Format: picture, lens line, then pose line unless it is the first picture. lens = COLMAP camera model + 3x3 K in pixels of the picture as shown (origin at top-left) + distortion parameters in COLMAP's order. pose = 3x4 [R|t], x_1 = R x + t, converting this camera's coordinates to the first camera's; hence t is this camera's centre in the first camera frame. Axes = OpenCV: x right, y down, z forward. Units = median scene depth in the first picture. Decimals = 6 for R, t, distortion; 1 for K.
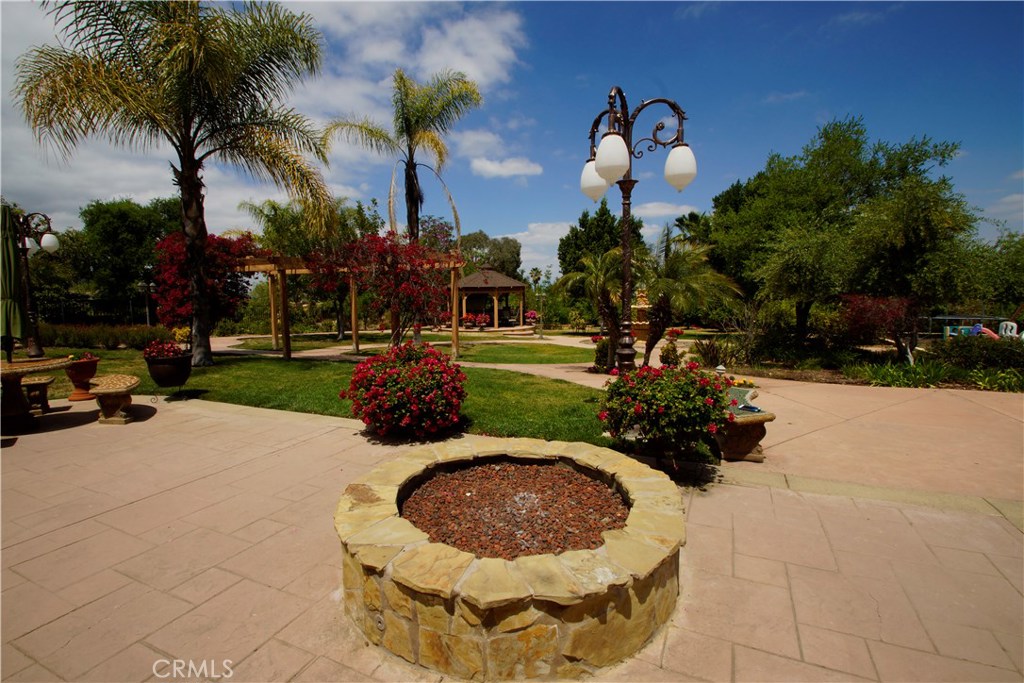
lens RADIAL K [[460.9, 0, 512.5], [0, 460.9, 338.8], [0, 0, 1]] dist [-0.003267, -0.000246]
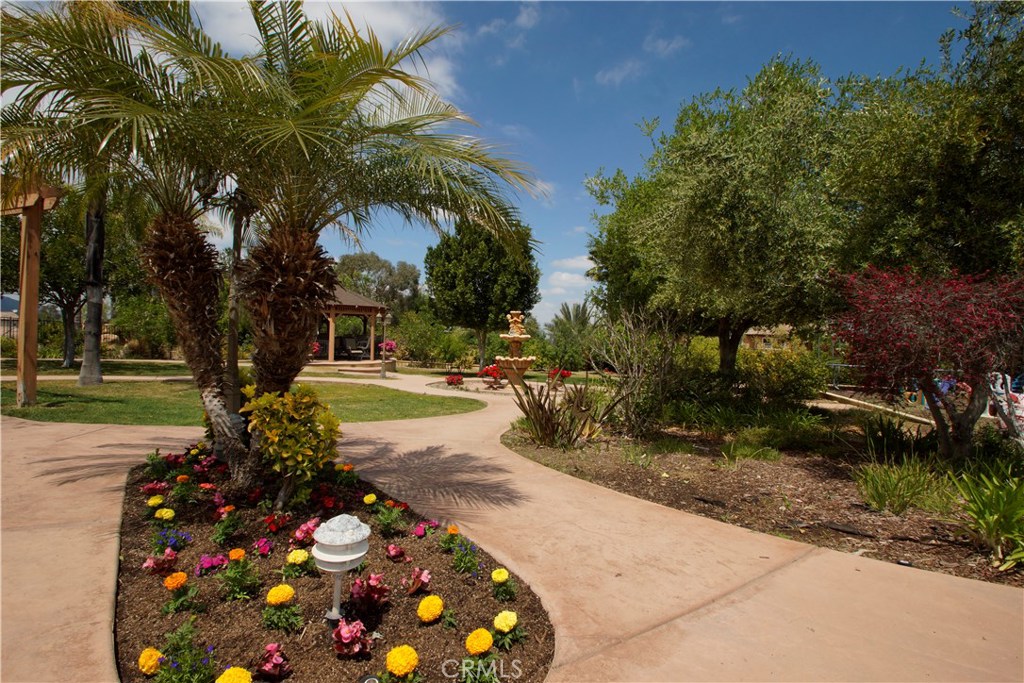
lens RADIAL K [[460.9, 0, 511.8], [0, 460.9, 342.0], [0, 0, 1]] dist [-0.003267, -0.000246]
pose [[0.990192, 0.046672, 0.131688, 0.155727], [-0.034790, 0.995231, -0.091128, 0.002876], [-0.135313, 0.085653, 0.987094, 0.258537]]
